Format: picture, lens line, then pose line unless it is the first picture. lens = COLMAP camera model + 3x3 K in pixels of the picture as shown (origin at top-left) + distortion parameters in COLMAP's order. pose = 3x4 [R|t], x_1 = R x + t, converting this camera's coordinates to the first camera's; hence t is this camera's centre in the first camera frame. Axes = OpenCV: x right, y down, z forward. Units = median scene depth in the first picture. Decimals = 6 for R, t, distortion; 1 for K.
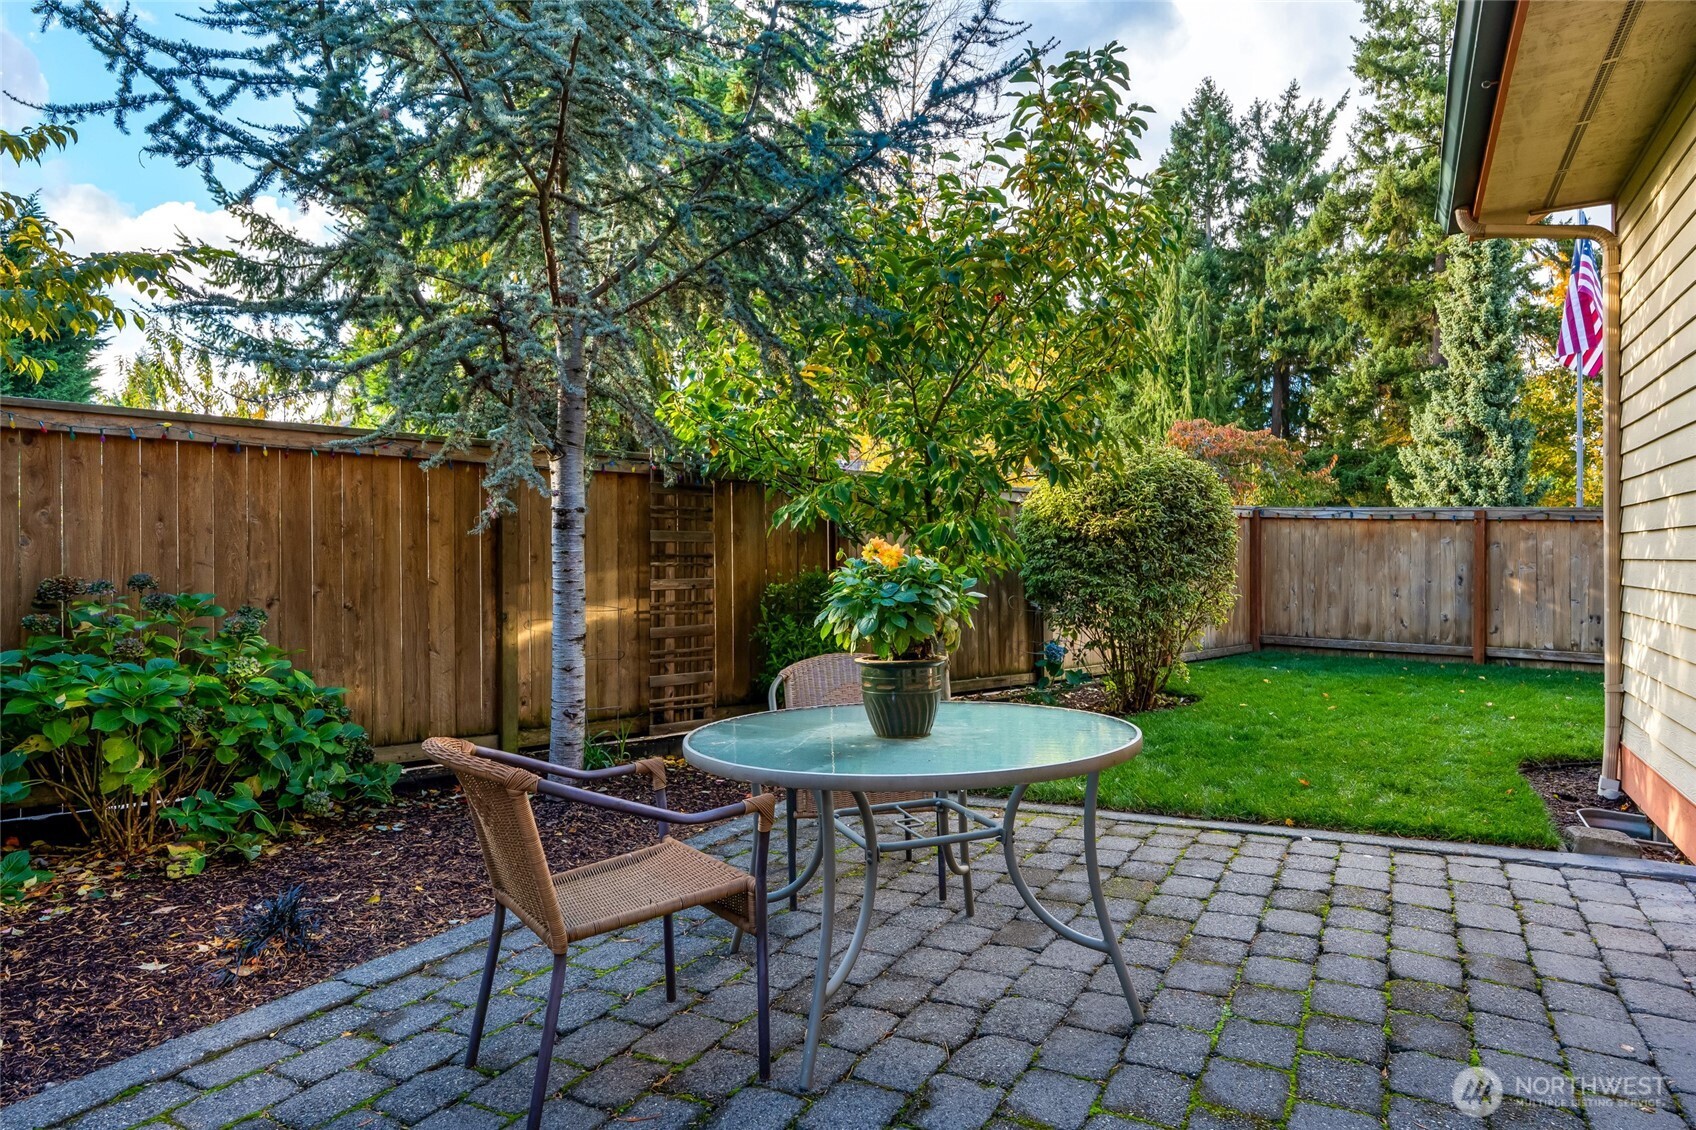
lens RADIAL K [[999.9, 0, 845.0], [0, 999.9, 556.9], [0, 0, 1]] dist [-0.007198, -0.000911]
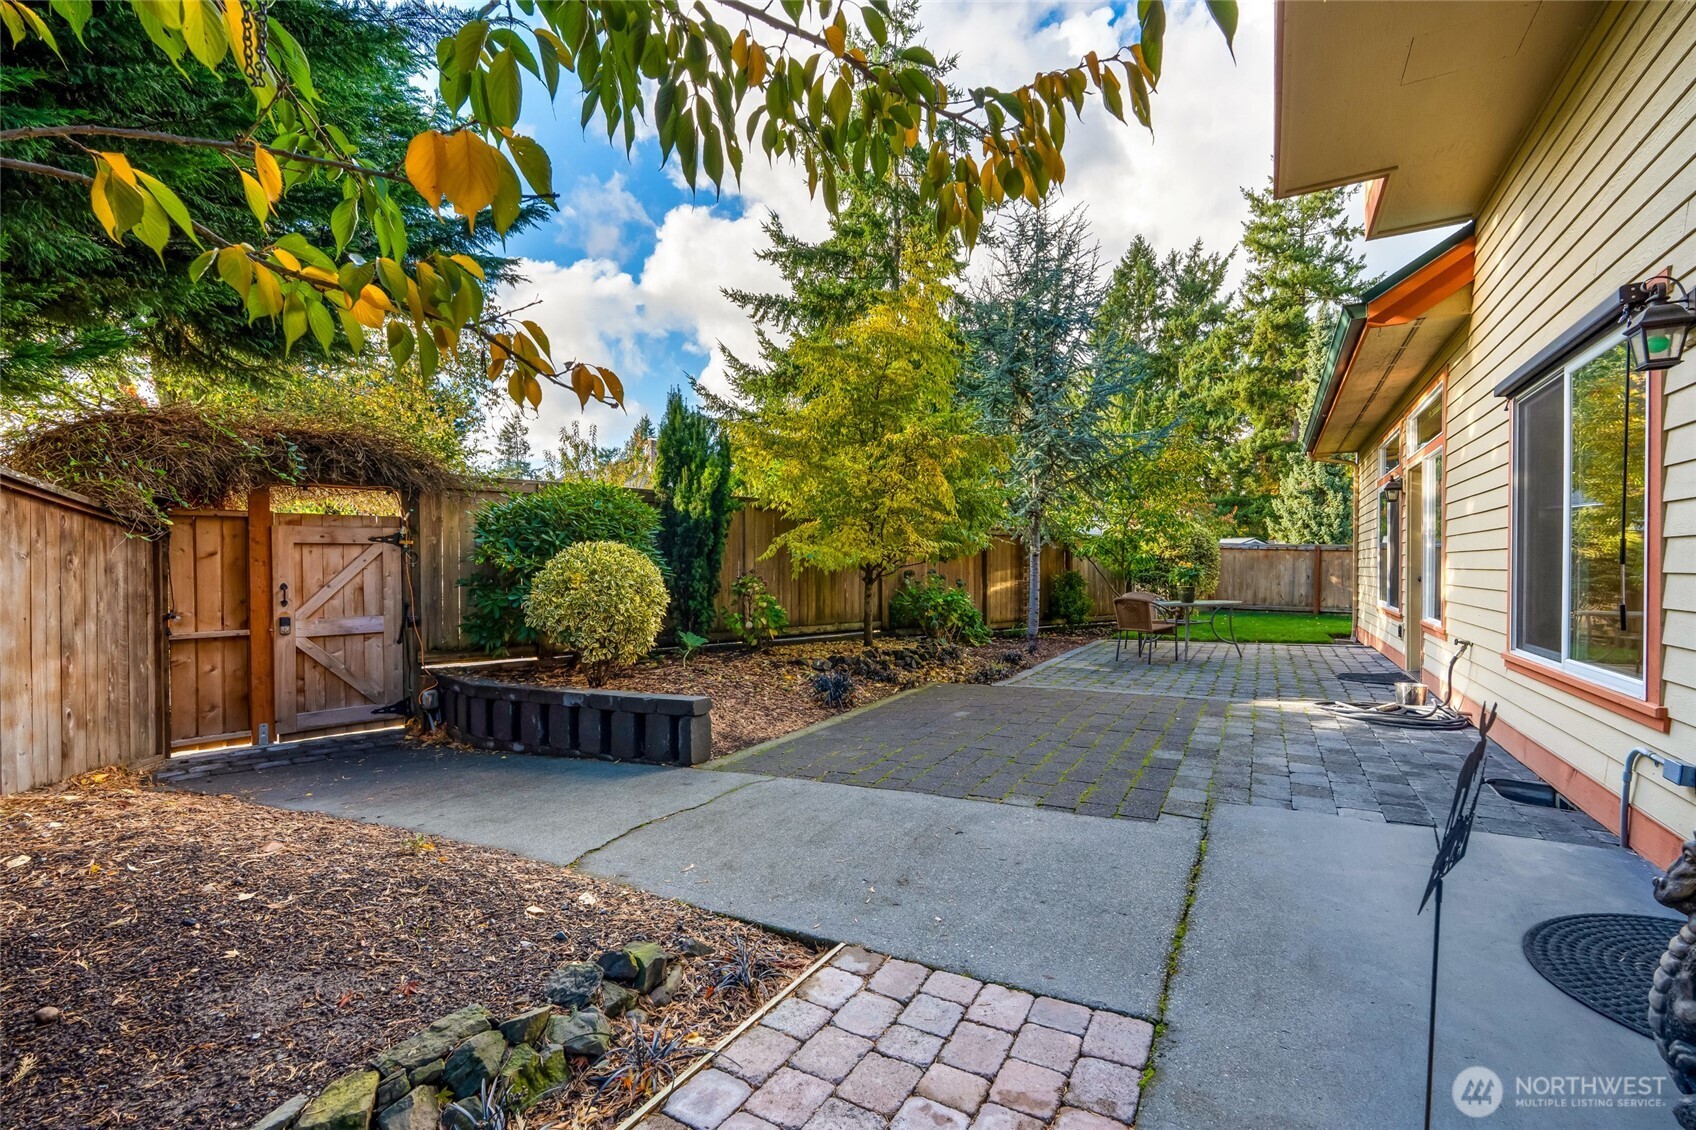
lens RADIAL K [[742.8, 0, 853.4], [0, 742.8, 576.3], [0, 0, 1]] dist [-0.010572, 0.001853]
pose [[0.999996, 0.002670, -0.001272, -0.074810], [-0.002653, 0.999917, 0.012586, 0.000628], [0.001306, -0.012582, 0.999920, -0.123568]]
